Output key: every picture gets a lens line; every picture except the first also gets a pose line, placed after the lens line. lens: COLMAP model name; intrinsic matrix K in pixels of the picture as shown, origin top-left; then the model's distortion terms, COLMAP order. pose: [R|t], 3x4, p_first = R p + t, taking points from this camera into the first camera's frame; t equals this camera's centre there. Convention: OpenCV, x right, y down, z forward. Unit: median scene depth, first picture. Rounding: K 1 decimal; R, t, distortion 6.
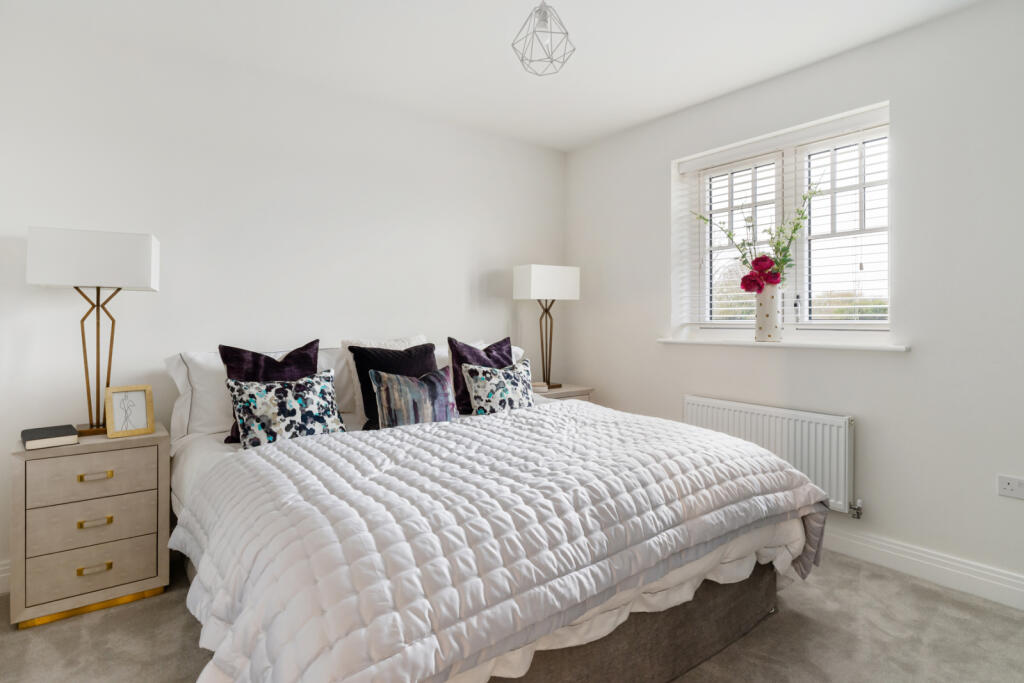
lens RADIAL K [[541.6, 0, 511.5], [0, 541.6, 316.6], [0, 0, 1]] dist [0.001269, 0.000101]
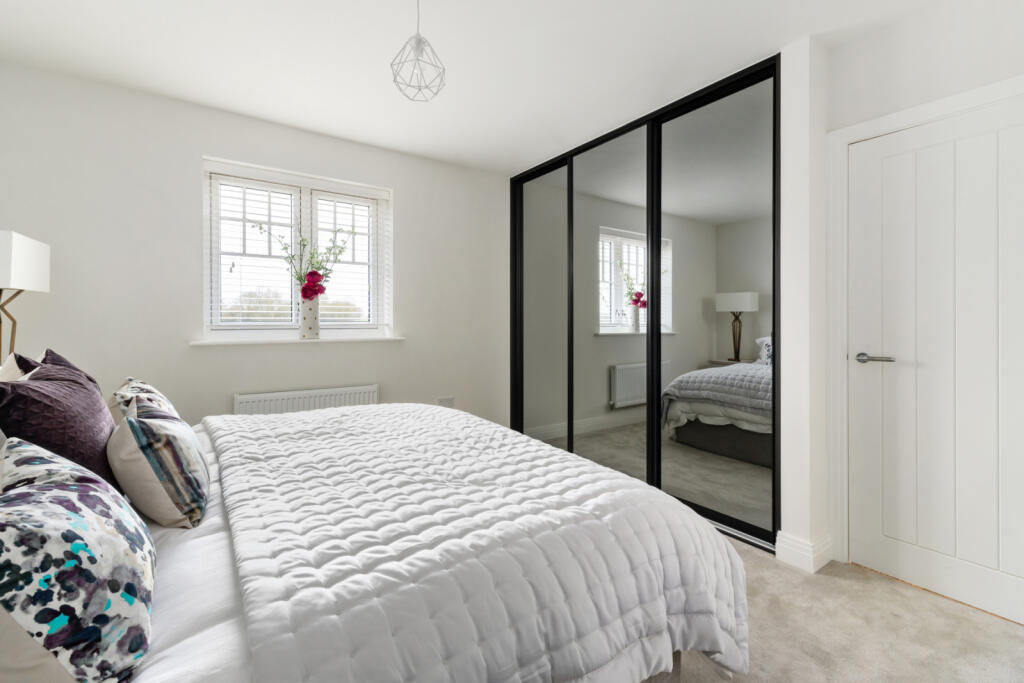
lens RADIAL K [[436.9, 0, 510.6], [0, 436.9, 323.2], [0, 0, 1]] dist [0.000058, -0.000057]
pose [[0.037527, -0.001556, 0.999294, -0.752988], [-0.002151, 0.999996, 0.001638, 0.009139], [-0.999293, -0.002211, 0.037524, 0.711624]]
